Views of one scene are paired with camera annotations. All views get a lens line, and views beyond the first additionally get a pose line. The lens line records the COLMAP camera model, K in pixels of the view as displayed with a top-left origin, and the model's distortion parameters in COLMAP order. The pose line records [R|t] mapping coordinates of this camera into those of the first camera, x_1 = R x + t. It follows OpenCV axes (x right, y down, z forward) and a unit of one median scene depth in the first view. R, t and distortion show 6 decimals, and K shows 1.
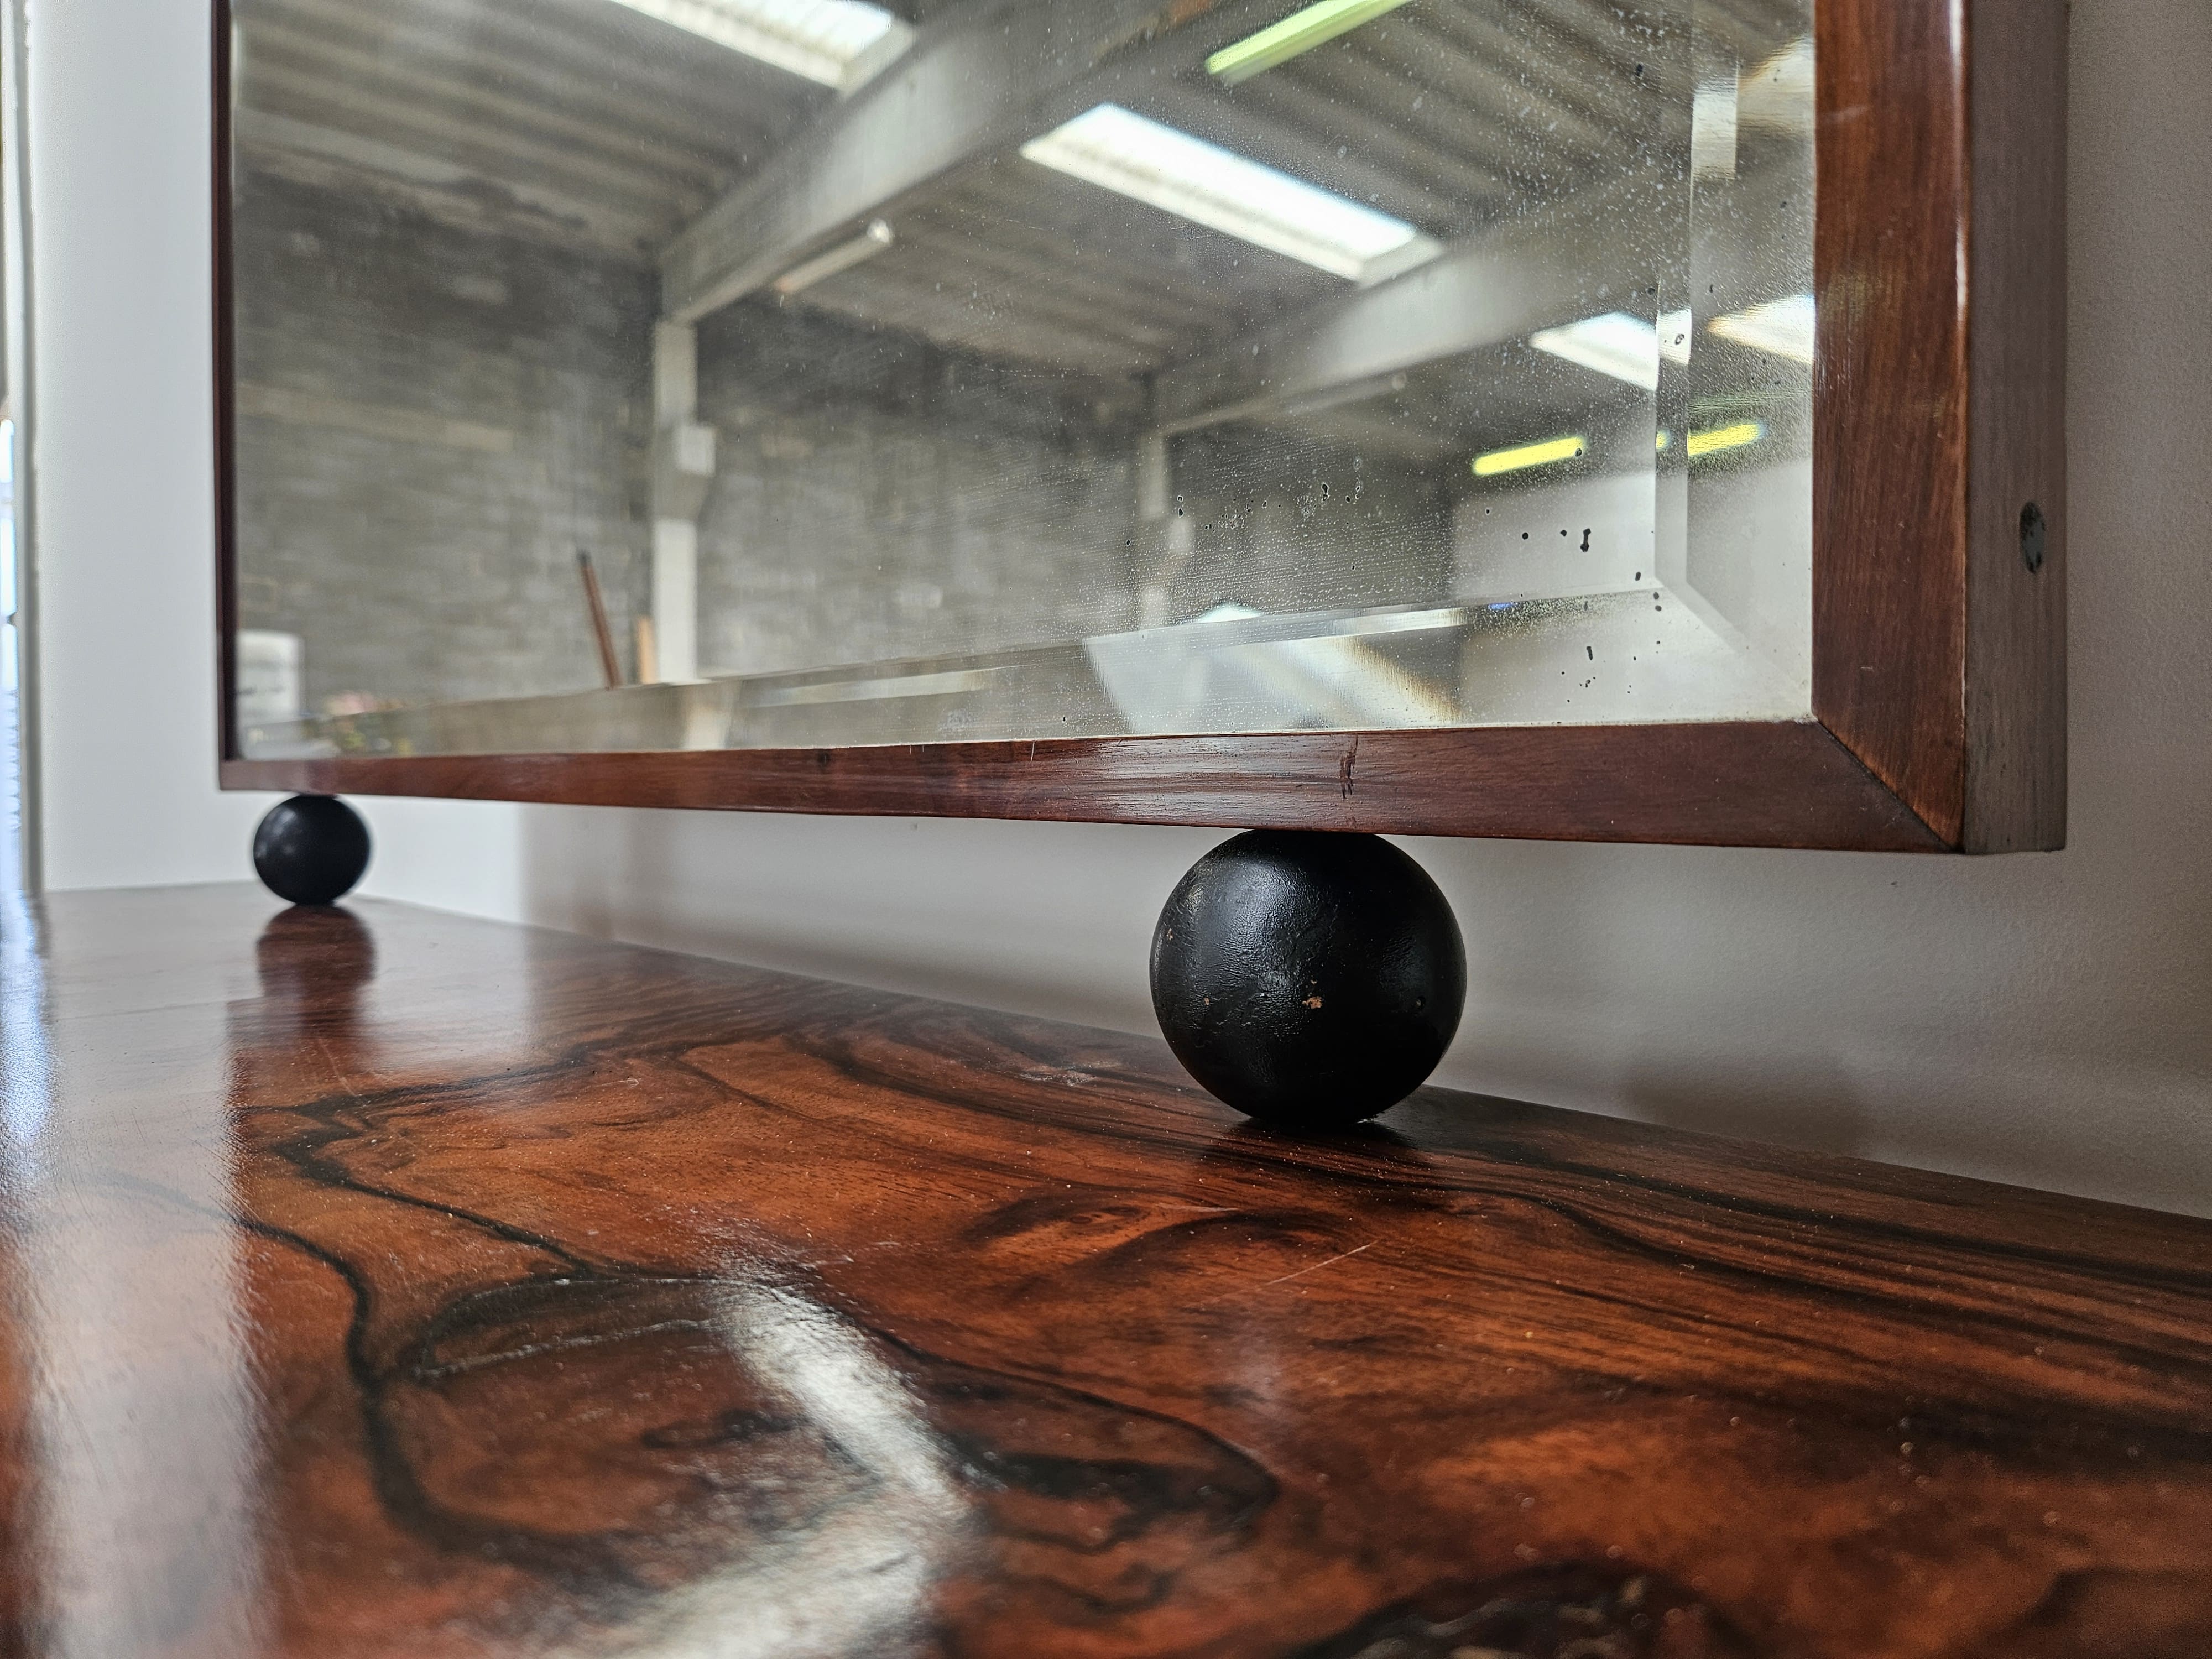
lens RADIAL K [[1514.3, 0, 1097.5], [0, 1514.3, 840.3], [0, 0, 1]] dist [0.053568, -0.057878]
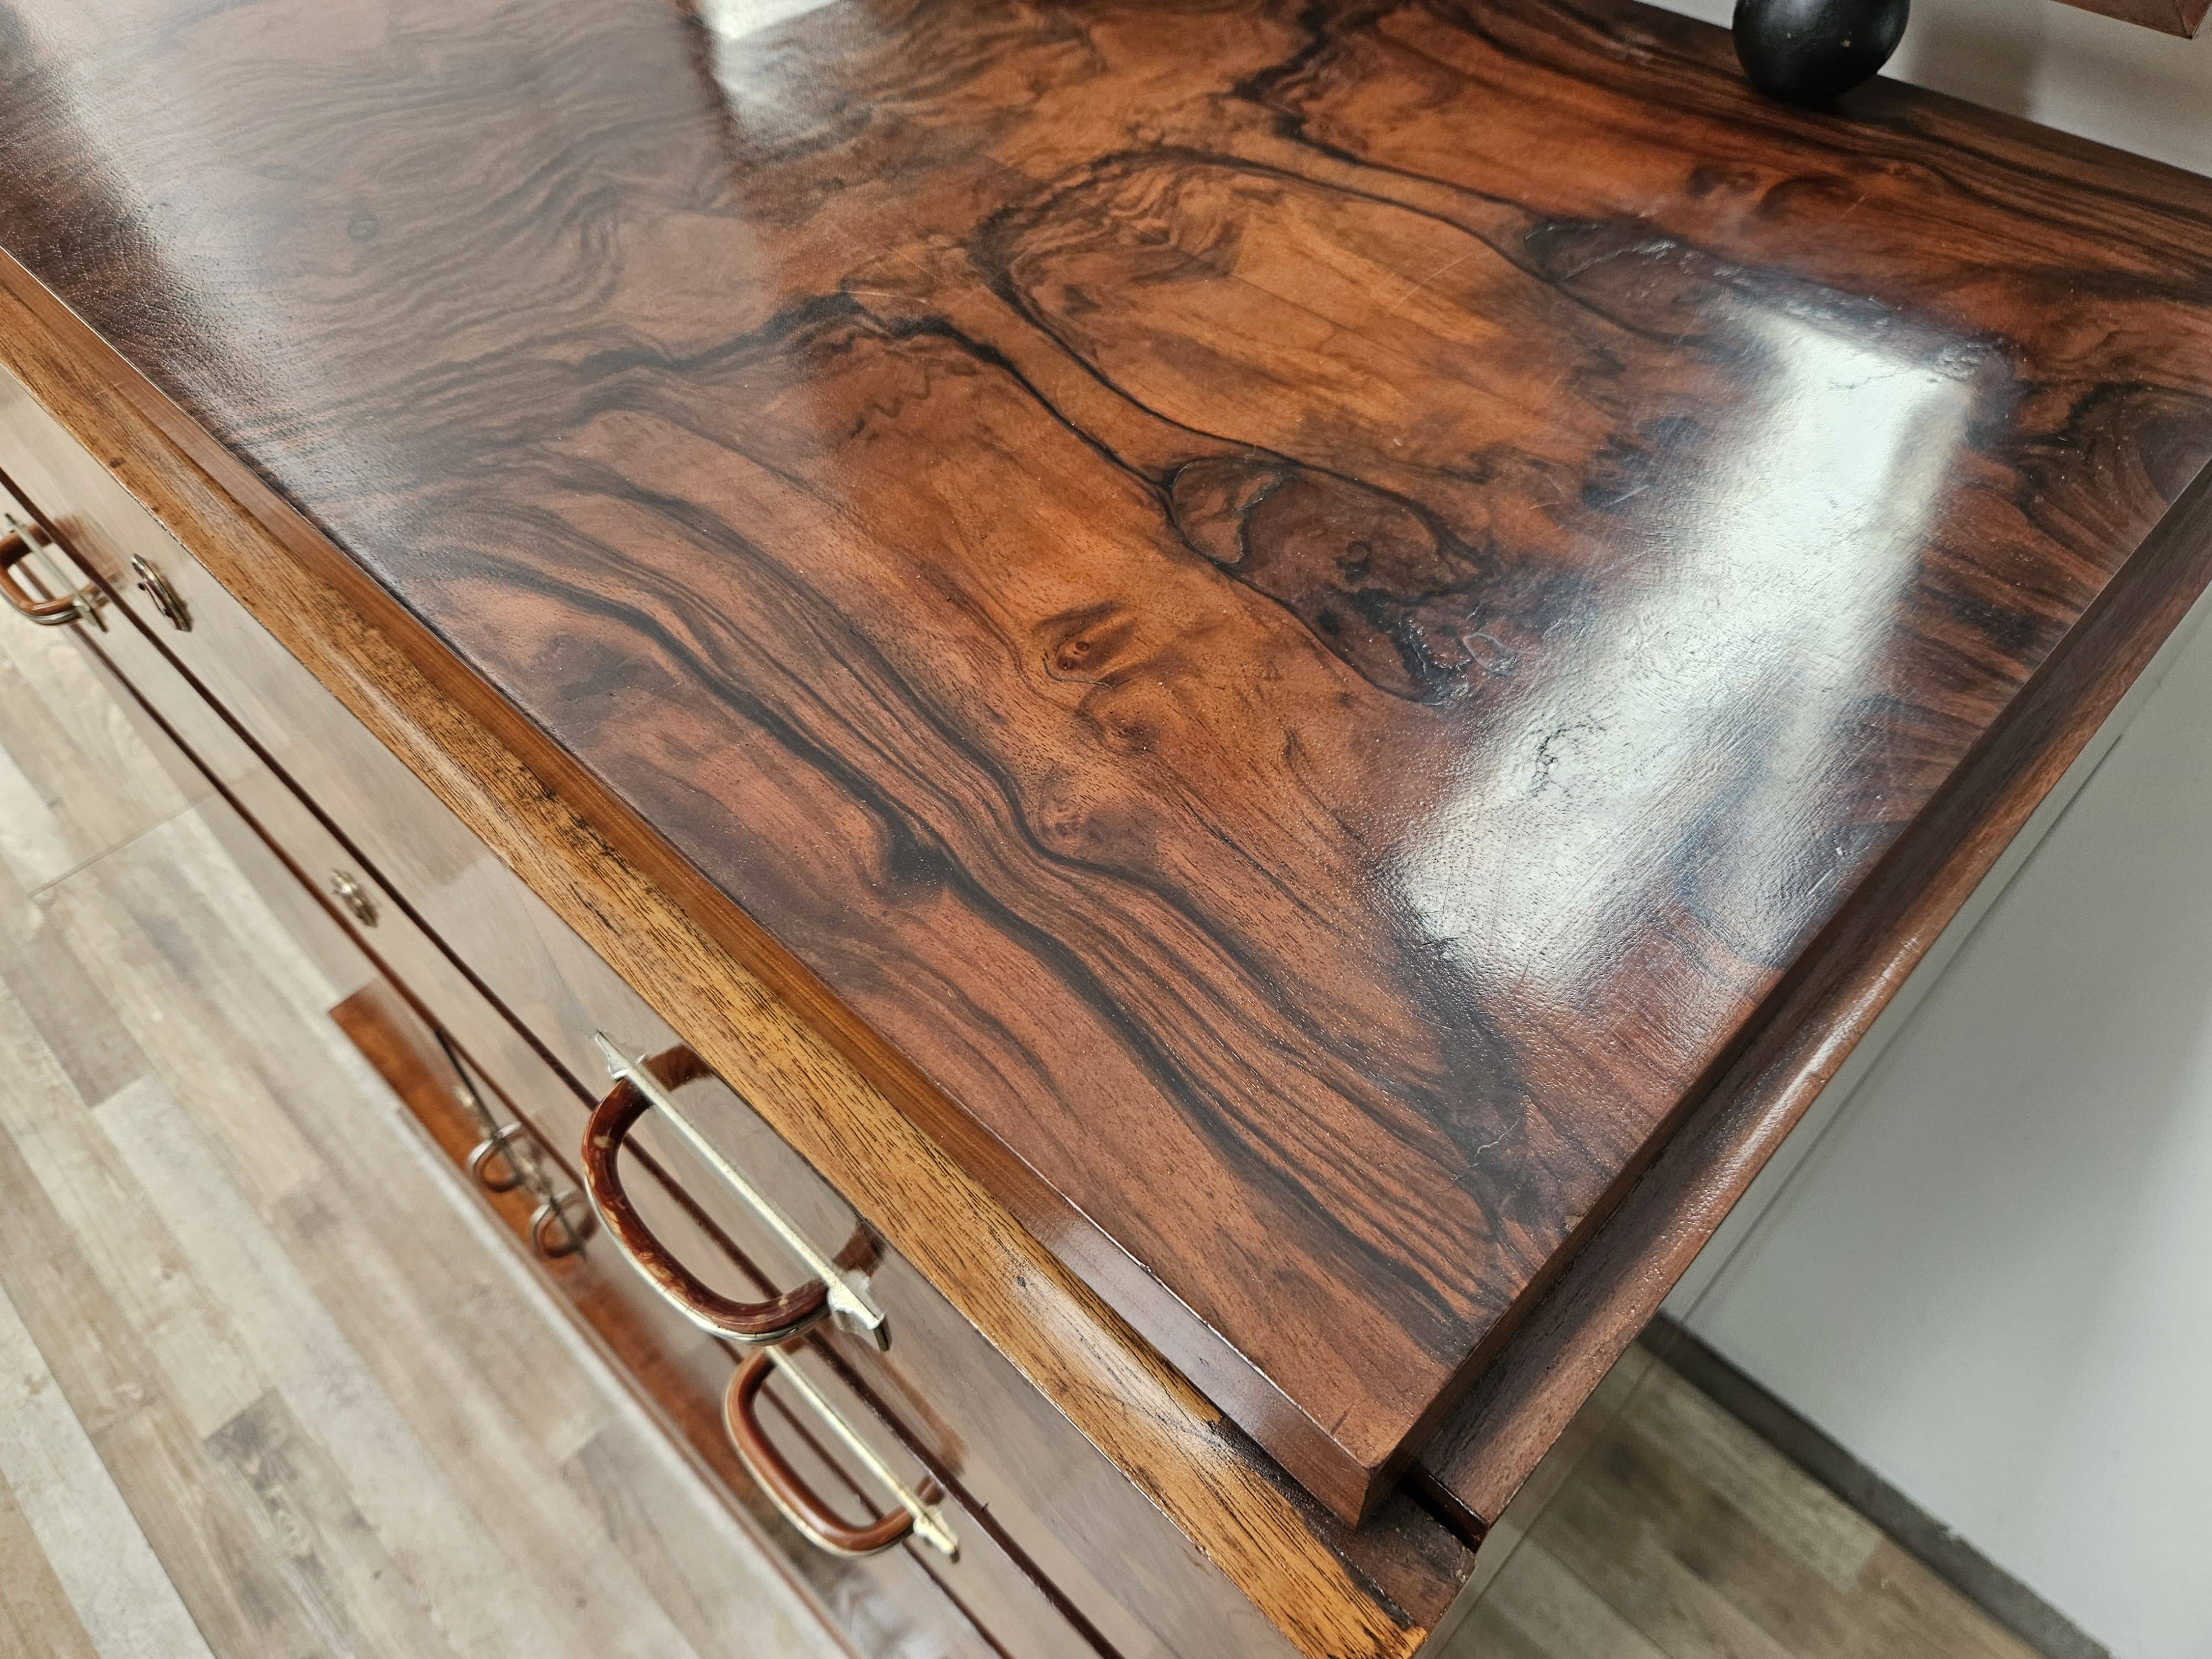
lens RADIAL K [[1514.3, 0, 1100.1], [0, 1514.3, 826.9], [0, 0, 1]] dist [0.053568, -0.057878]
pose [[0.996687, -0.060581, 0.054264, -0.042600], [0.001456, 0.680391, 0.732848, -0.029229], [-0.081318, -0.730341, 0.678225, -0.045014]]
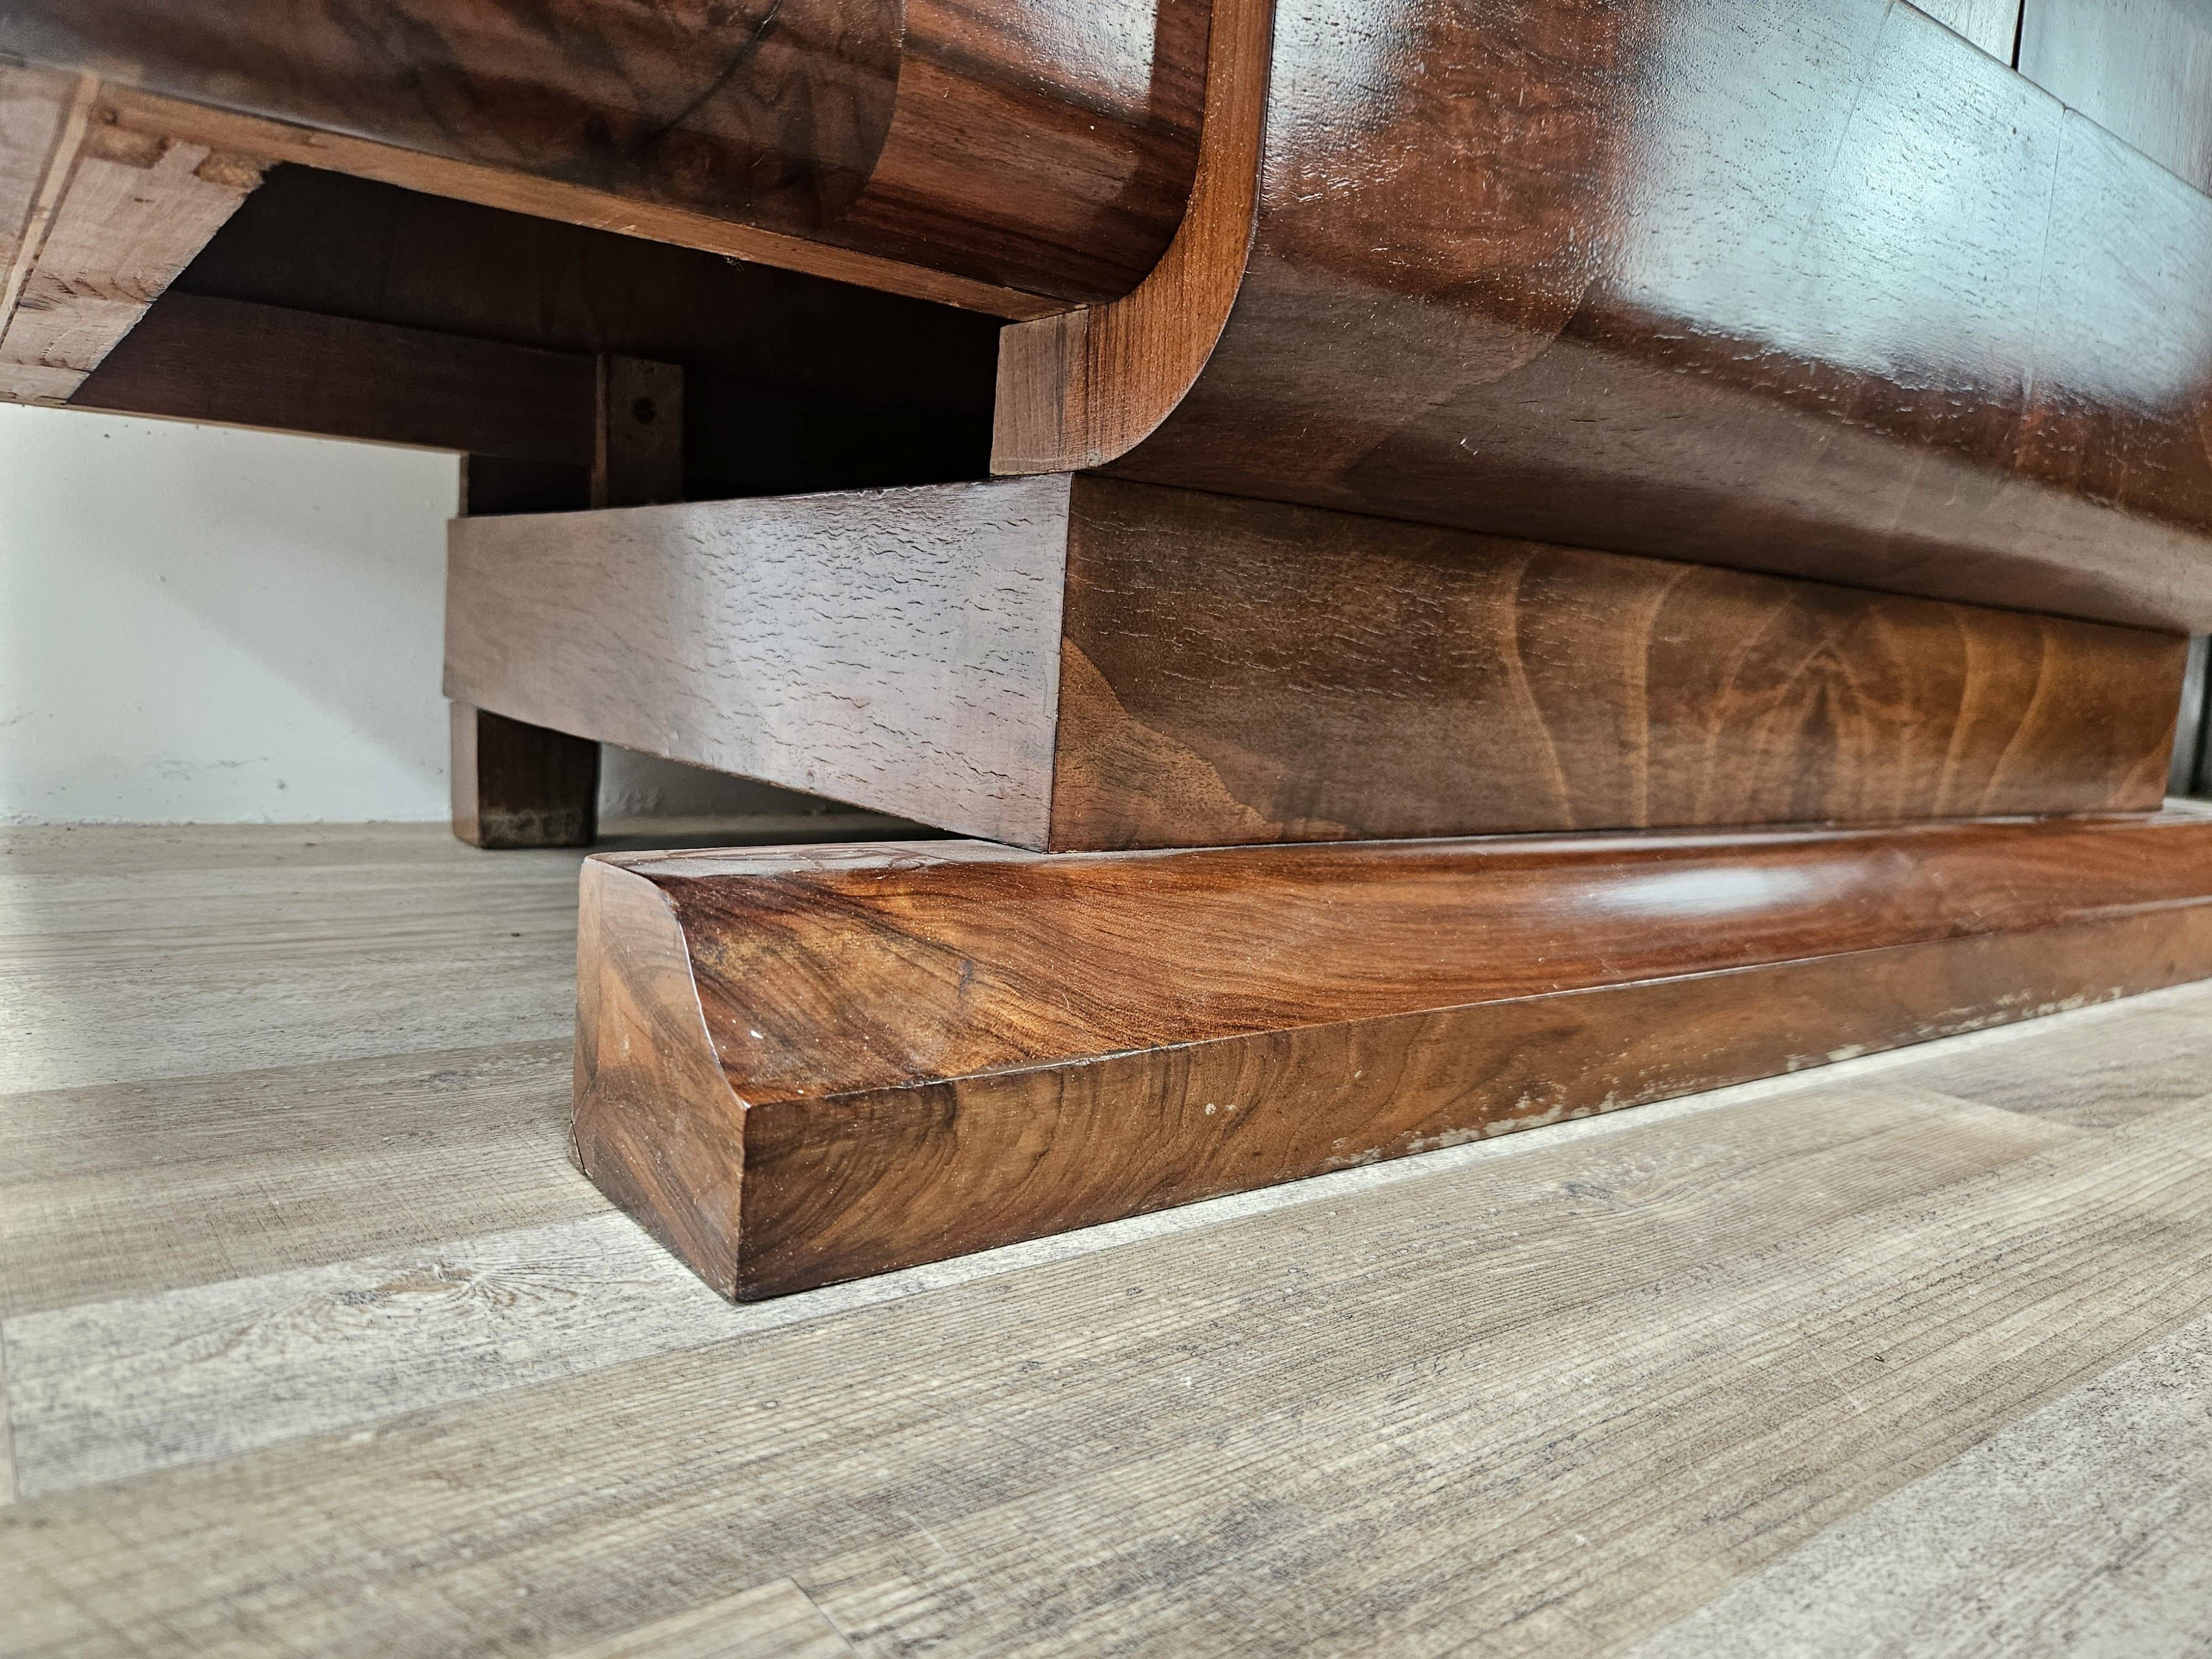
lens RADIAL K [[1514.3, 0, 1091.9], [0, 1514.3, 845.0], [0, 0, 1]] dist [0.053568, -0.057878]
pose [[0.074943, -0.102612, 0.991894, -0.180900], [-0.015783, 0.994445, 0.104069, 0.160055], [-0.997063, -0.023455, 0.072907, 0.078221]]
